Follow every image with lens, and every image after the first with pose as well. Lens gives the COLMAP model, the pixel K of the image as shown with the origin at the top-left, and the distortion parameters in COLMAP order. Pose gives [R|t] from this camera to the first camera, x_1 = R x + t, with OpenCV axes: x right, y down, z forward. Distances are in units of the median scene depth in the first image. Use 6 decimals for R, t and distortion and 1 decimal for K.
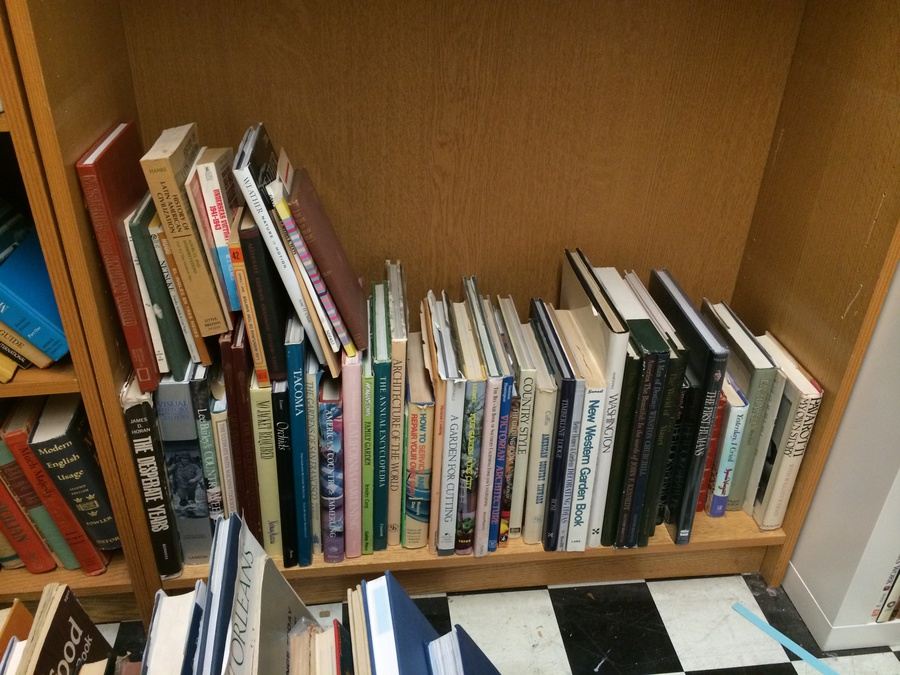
lens RADIAL K [[775.2, 0, 450.0], [0, 775.2, 337.5], [0, 0, 1]] dist [0.089992, -0.124286]
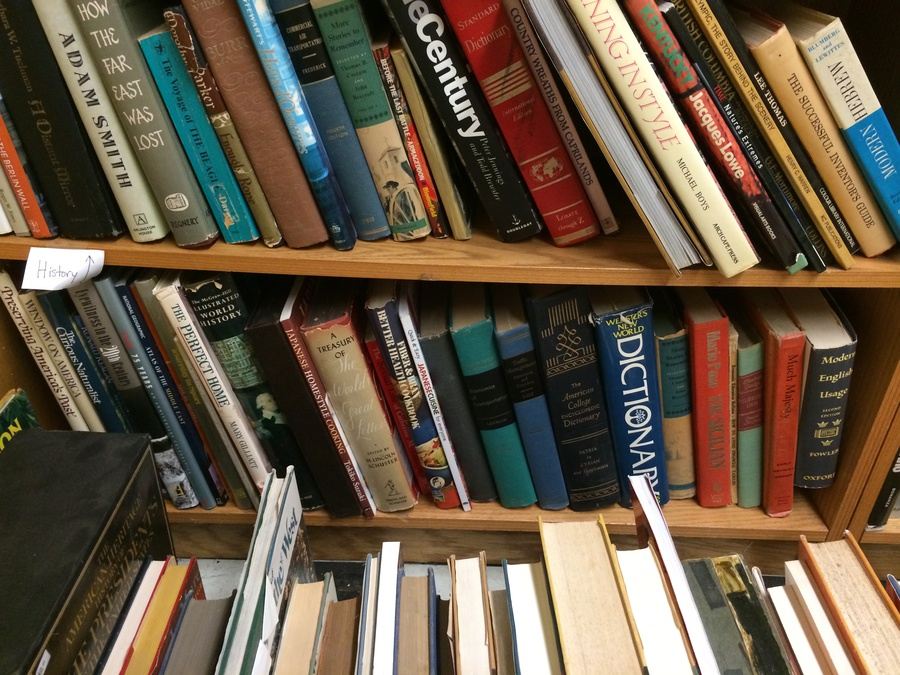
lens RADIAL K [[775.2, 0, 450.0], [0, 775.2, 337.5], [0, 0, 1]] dist [0.089992, -0.124286]
pose [[0.991301, 0.076471, -0.107116, -0.744474], [-0.076008, 0.997072, 0.008403, 0.129836], [0.107445, -0.000188, 0.994211, 0.113076]]
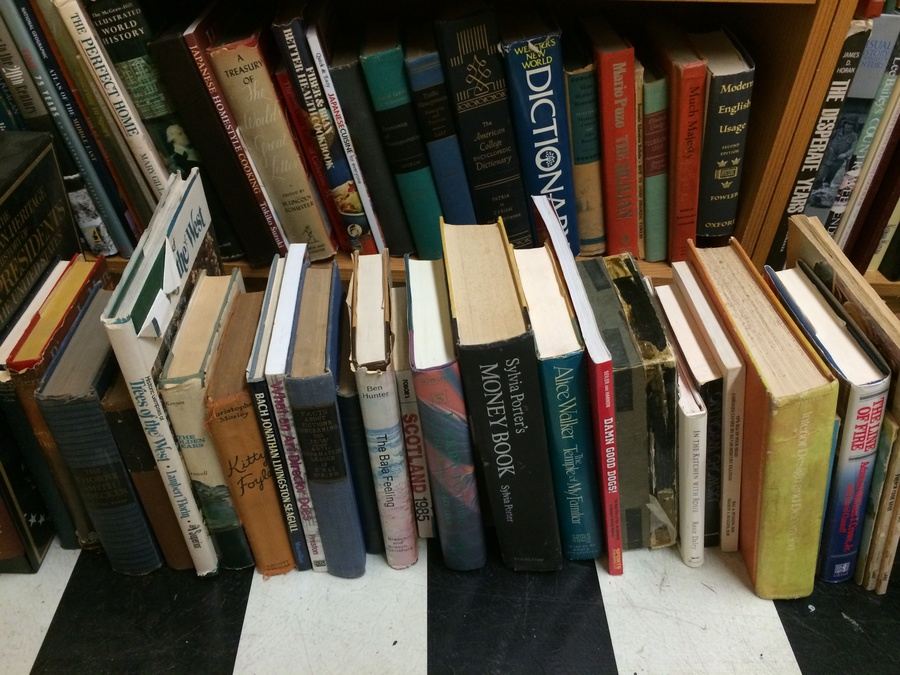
lens RADIAL K [[775.2, 0, 450.0], [0, 775.2, 337.5], [0, 0, 1]] dist [0.089992, -0.124286]
pose [[0.995244, 0.080812, -0.054390, -0.674813], [-0.075008, 0.992015, 0.101391, 0.316109], [0.062150, -0.096830, 0.993359, 0.087657]]
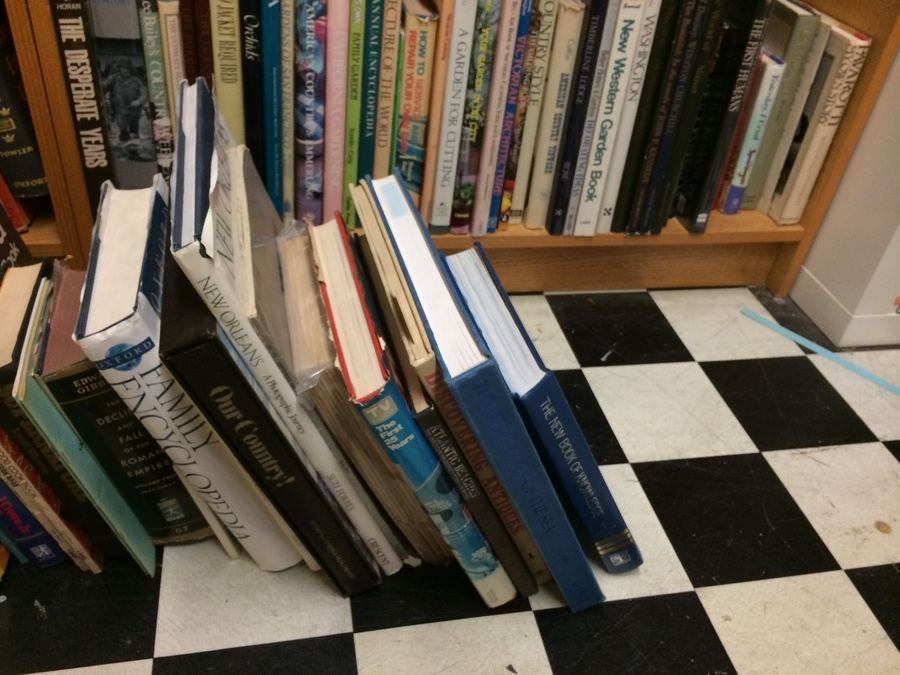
lens RADIAL K [[780.7, 0, 450.0], [0, 780.7, 337.5], [0, 0, 1]] dist [0.084658, -0.129183]
pose [[0.994338, 0.005322, 0.106130, -0.090317], [-0.017686, 0.993103, 0.115901, 0.311380], [-0.104782, -0.117121, 0.987575, 0.134736]]
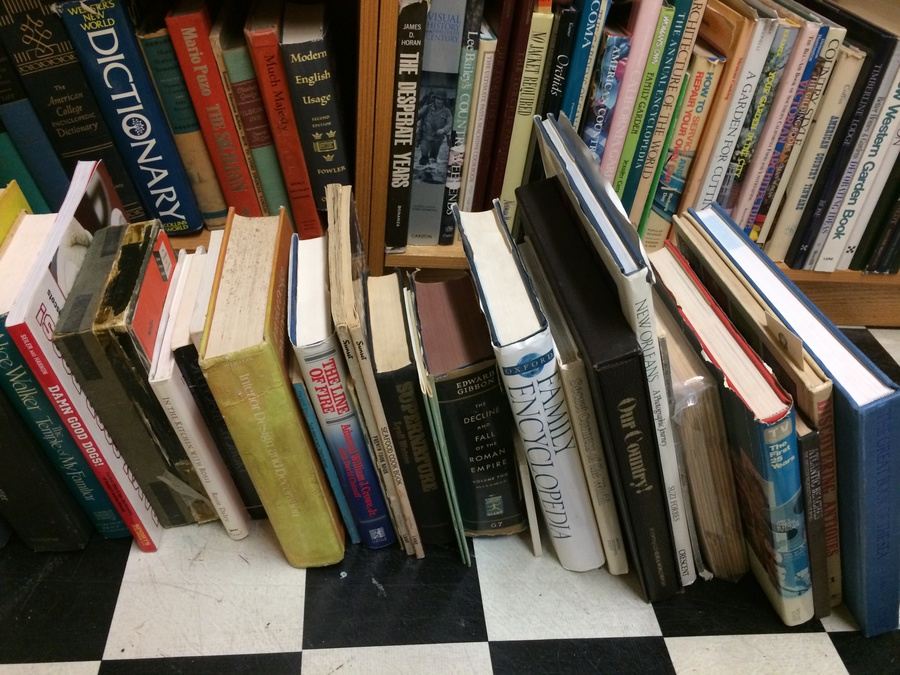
lens RADIAL K [[775.2, 0, 450.0], [0, 775.2, 337.5], [0, 0, 1]] dist [0.089992, -0.124286]
pose [[0.996906, 0.070288, 0.035196, -0.322683], [-0.073428, 0.992501, 0.097723, 0.316173], [-0.028063, -0.100005, 0.994591, 0.104345]]
